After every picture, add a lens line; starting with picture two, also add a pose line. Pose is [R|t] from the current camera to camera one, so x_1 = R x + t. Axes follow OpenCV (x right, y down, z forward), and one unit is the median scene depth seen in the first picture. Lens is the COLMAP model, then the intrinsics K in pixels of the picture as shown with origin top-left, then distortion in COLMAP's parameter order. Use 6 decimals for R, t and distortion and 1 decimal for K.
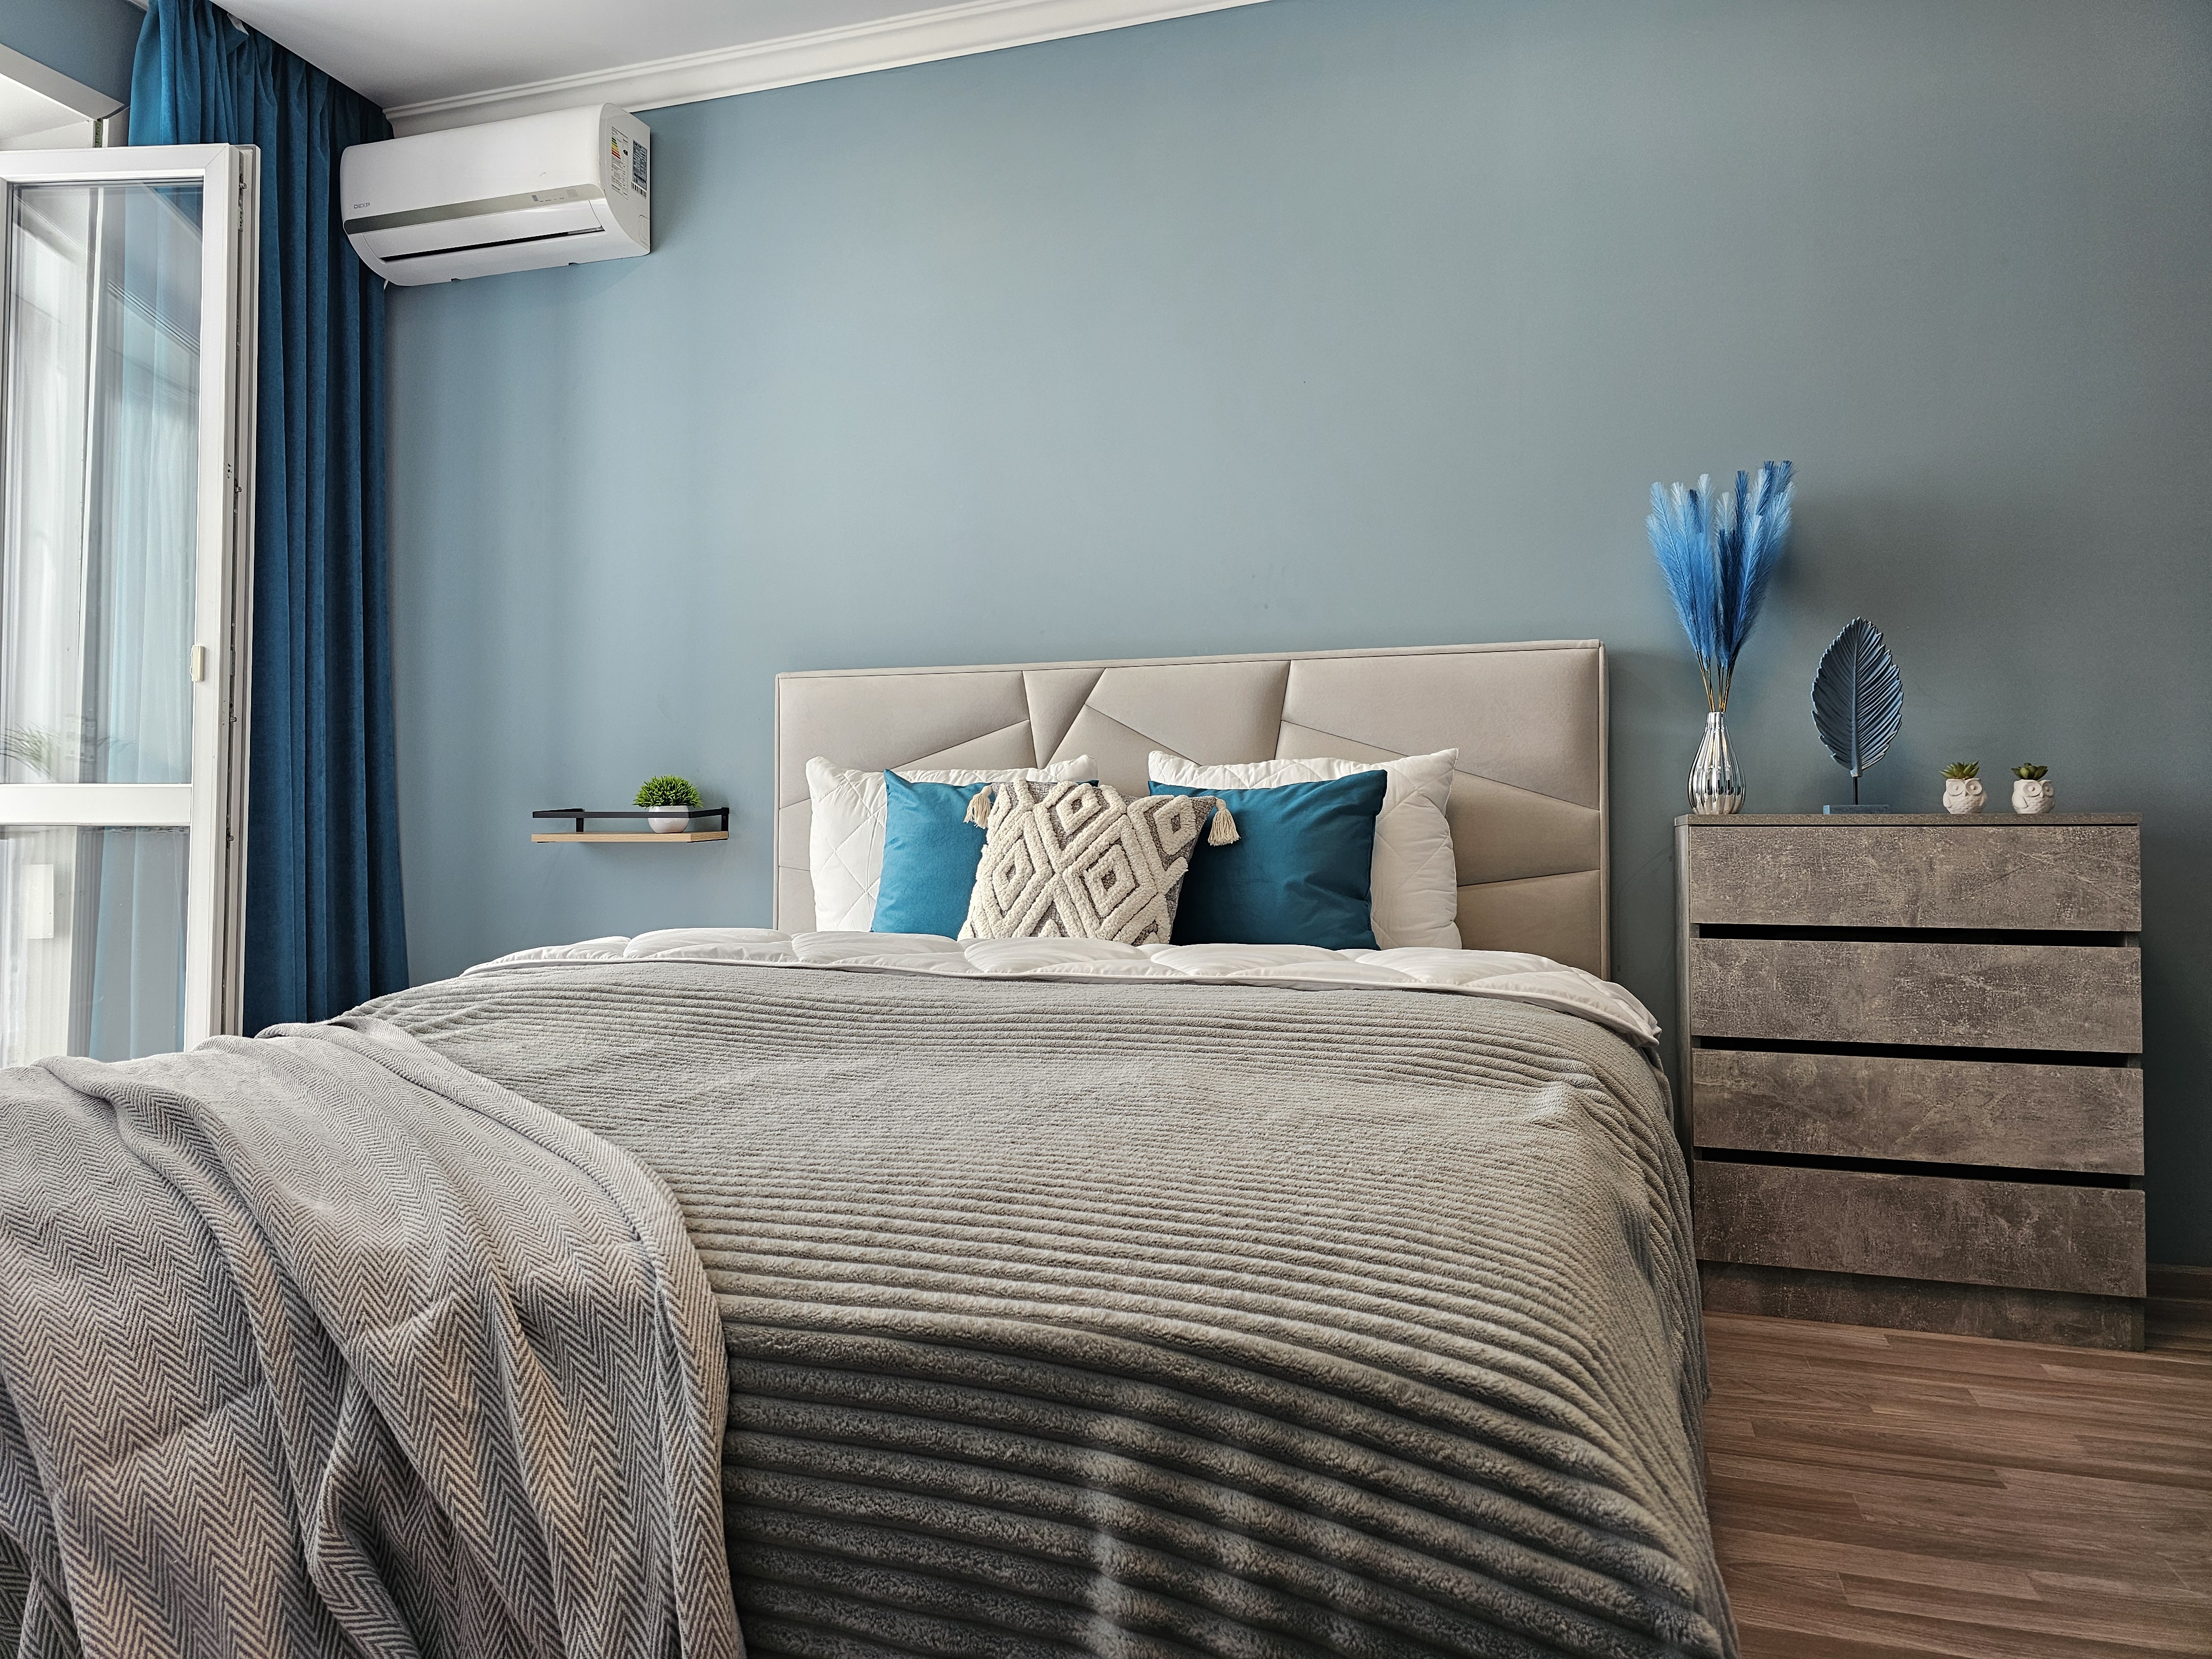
lens RADIAL K [[1472.2, 0, 1106.0], [0, 1472.2, 829.5], [0, 0, 1]] dist [0.070075, -0.065366]
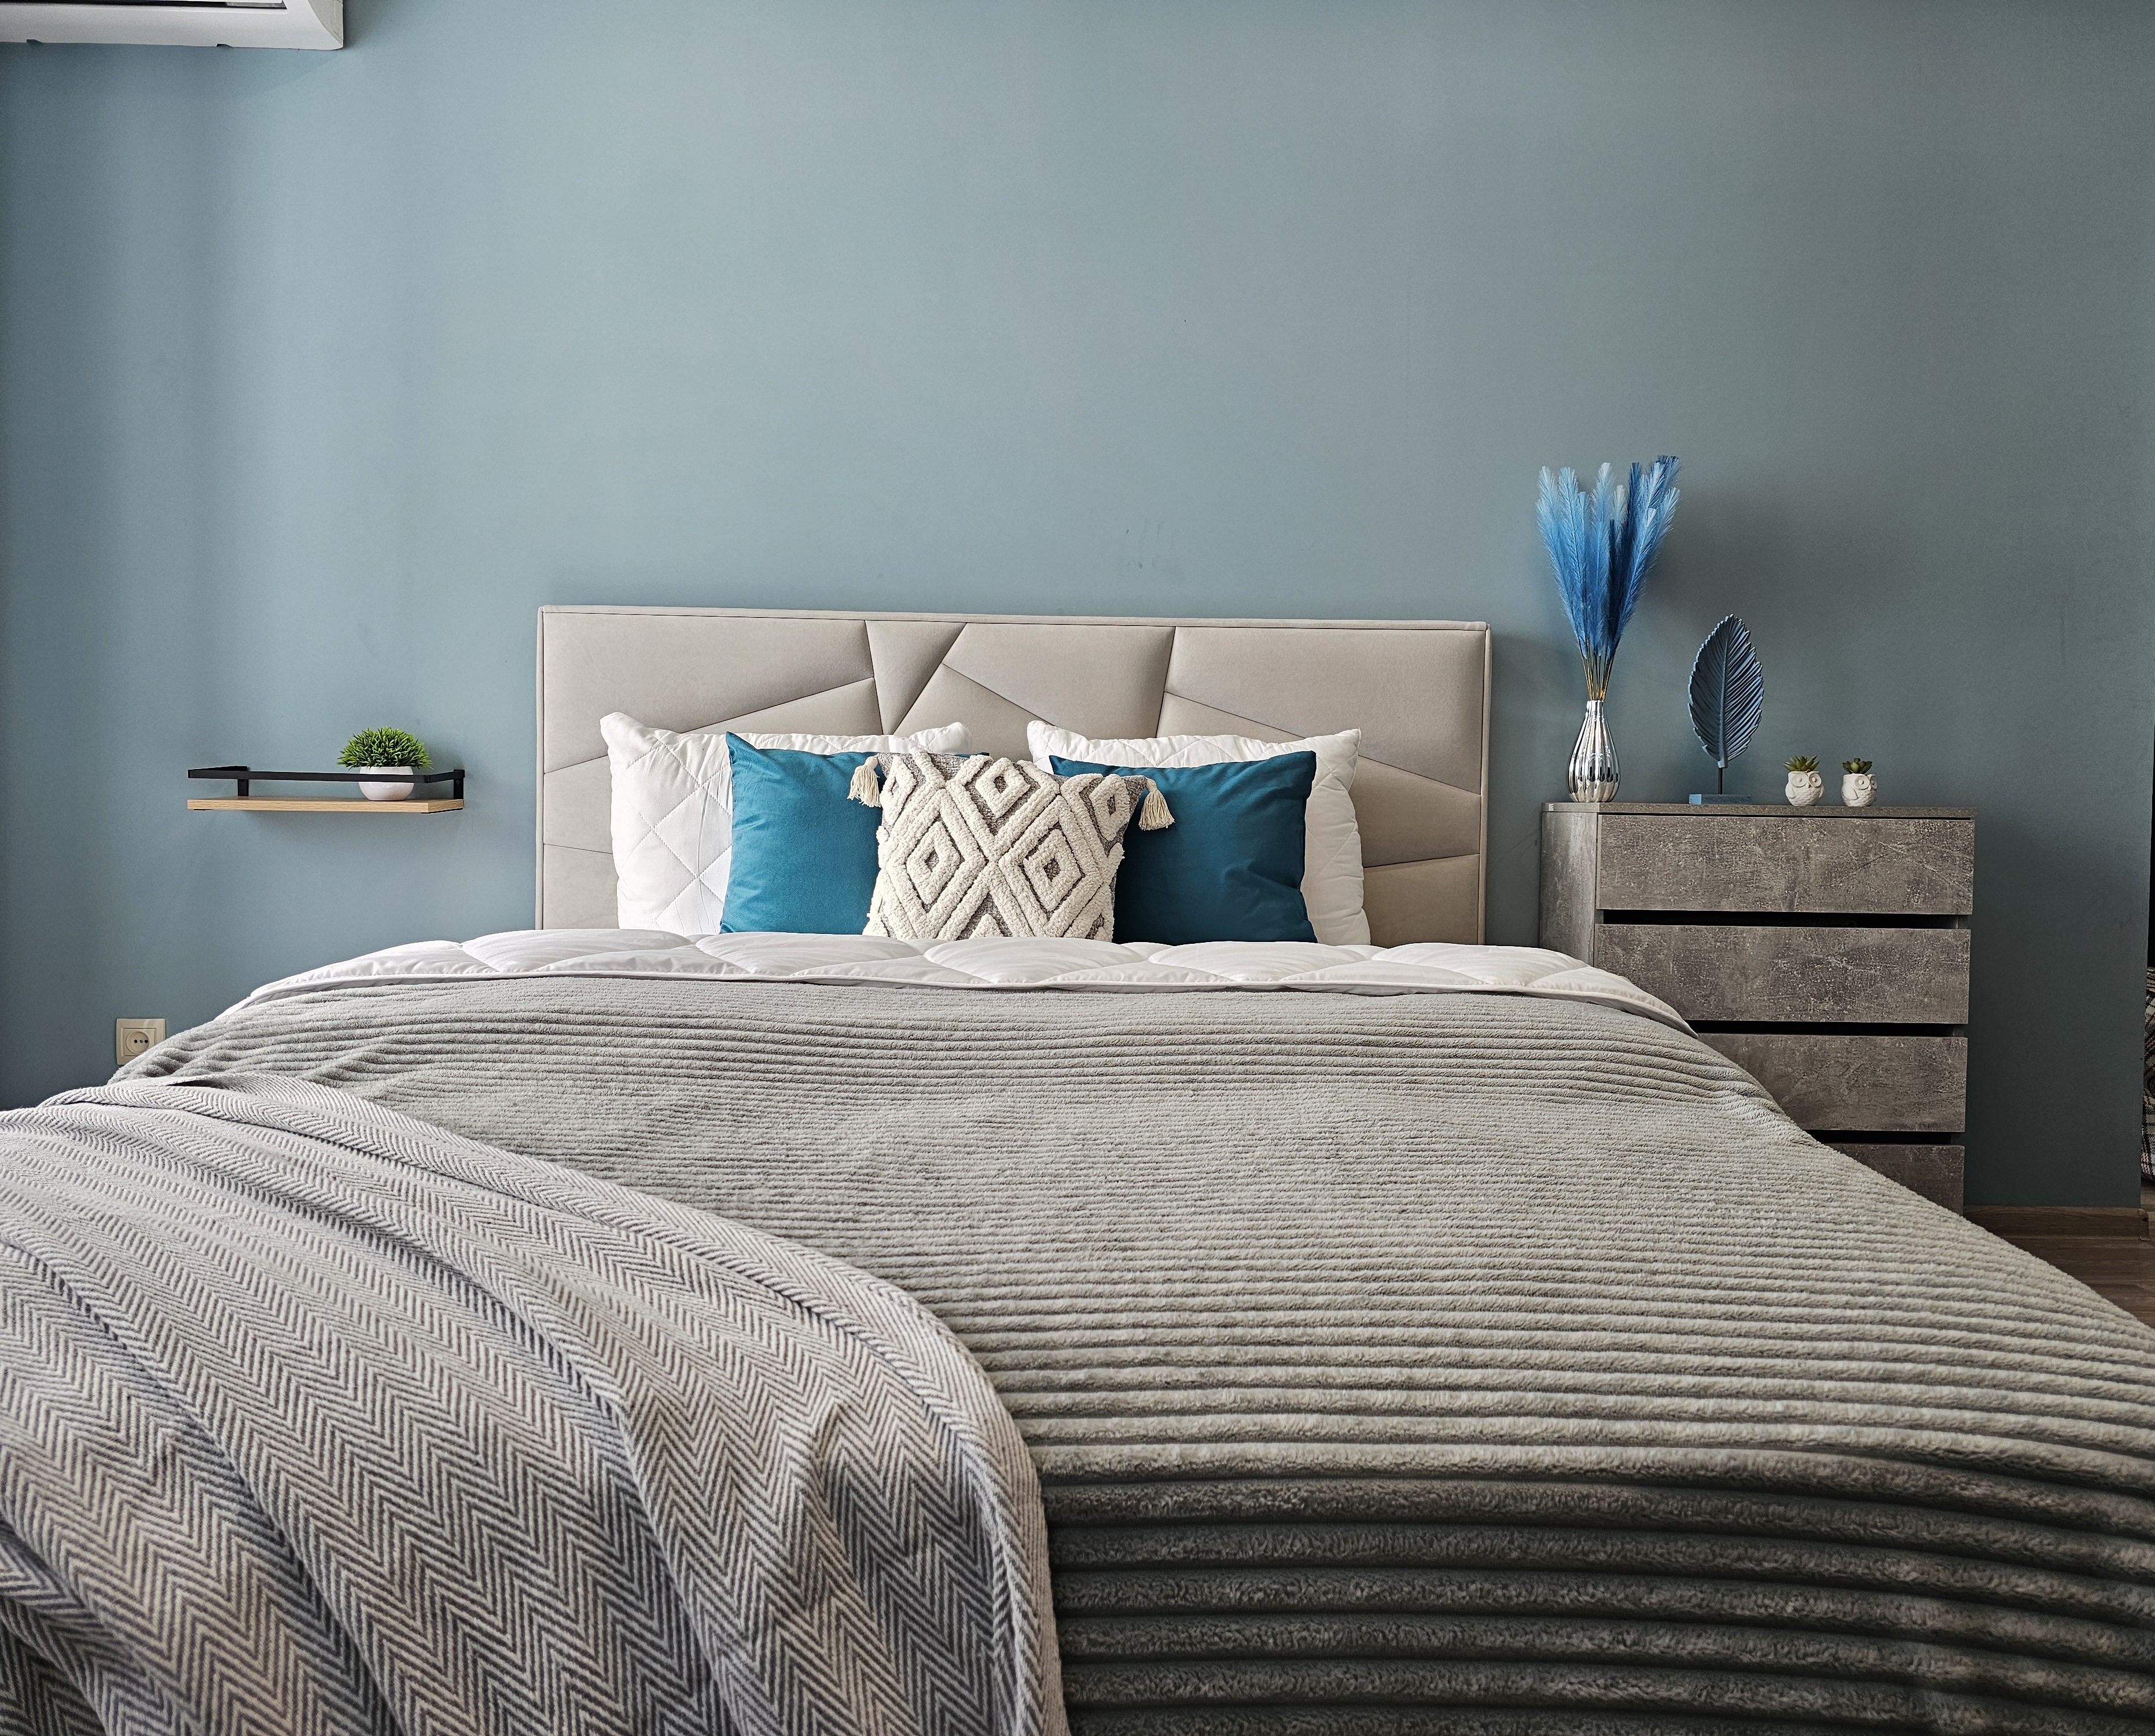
lens RADIAL K [[1550.4, 0, 1159.5], [0, 1550.4, 862.3], [0, 0, 1]] dist [0.076602, -0.082658]
pose [[0.945347, -0.000594, 0.326064, -0.231730], [-0.015871, 0.998729, 0.047835, -0.015196], [-0.325678, -0.050396, 0.944137, 0.086694]]
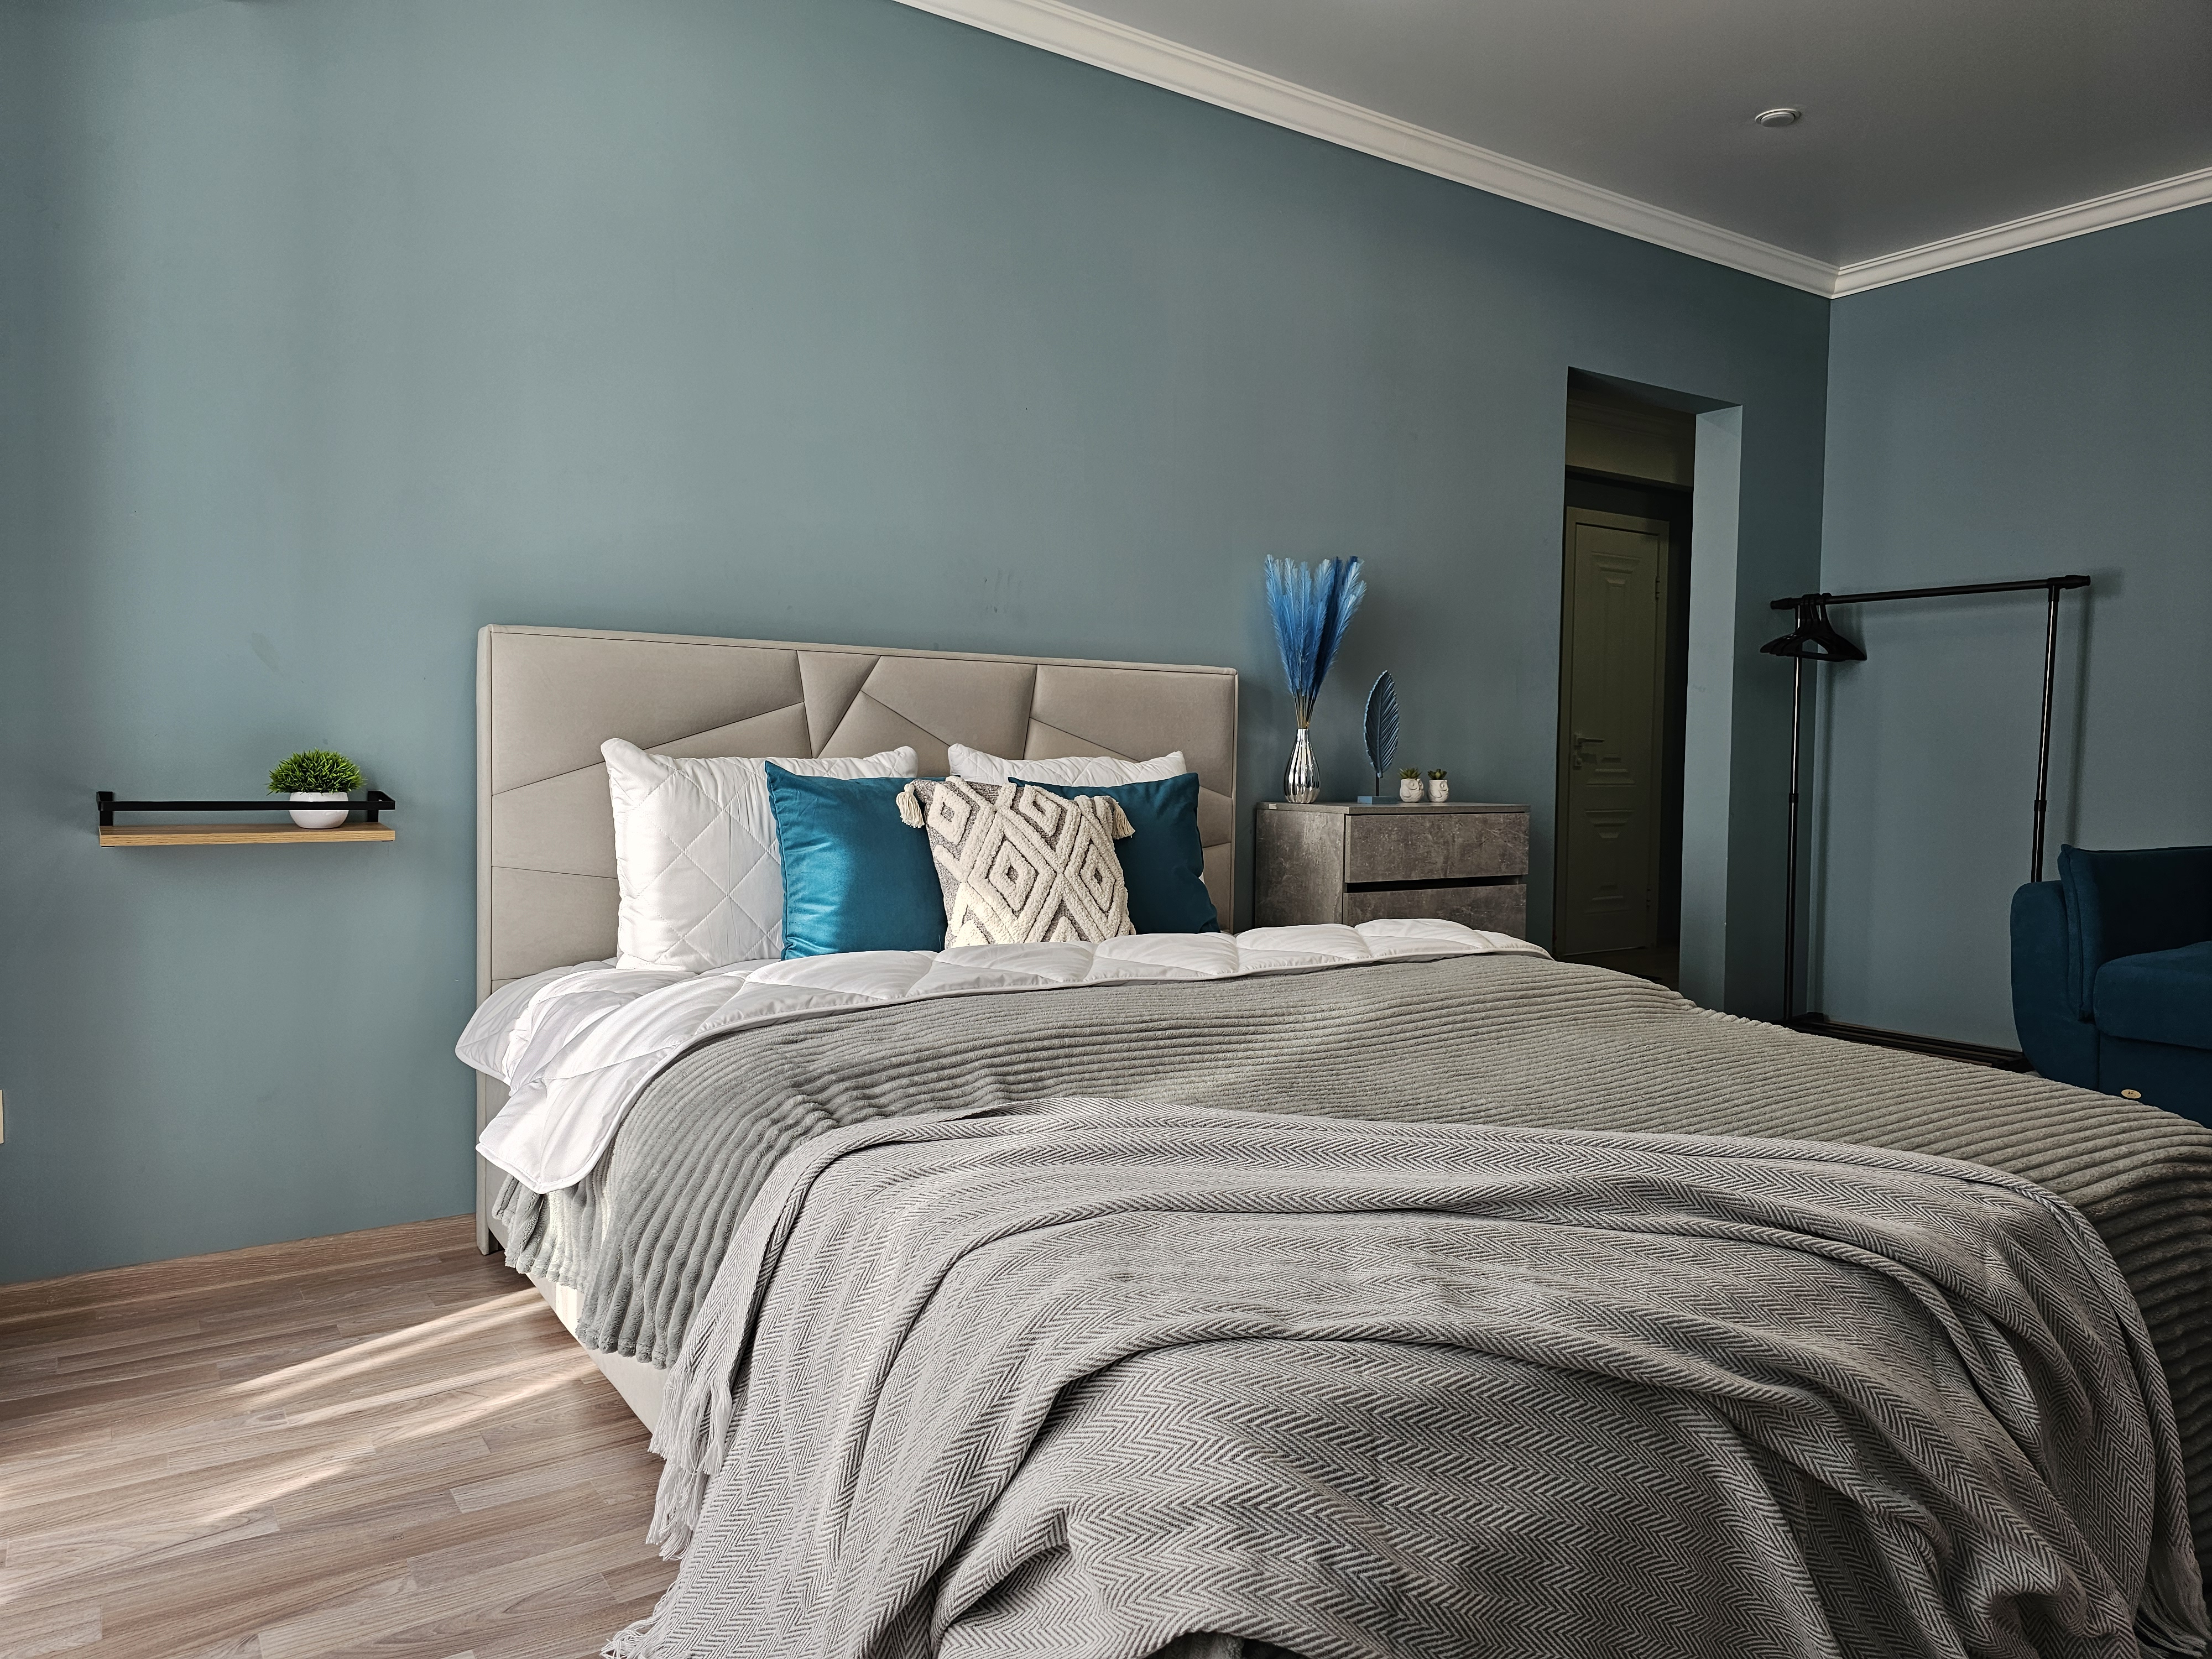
lens RADIAL K [[1424.0, 0, 1106.0], [0, 1424.0, 829.5], [0, 0, 1]] dist [0.050479, -0.057623]
pose [[0.634137, -0.031463, 0.772580, -0.782395], [-0.018570, 0.998264, 0.055896, -0.058622], [-0.772998, -0.049792, 0.632452, 0.305397]]
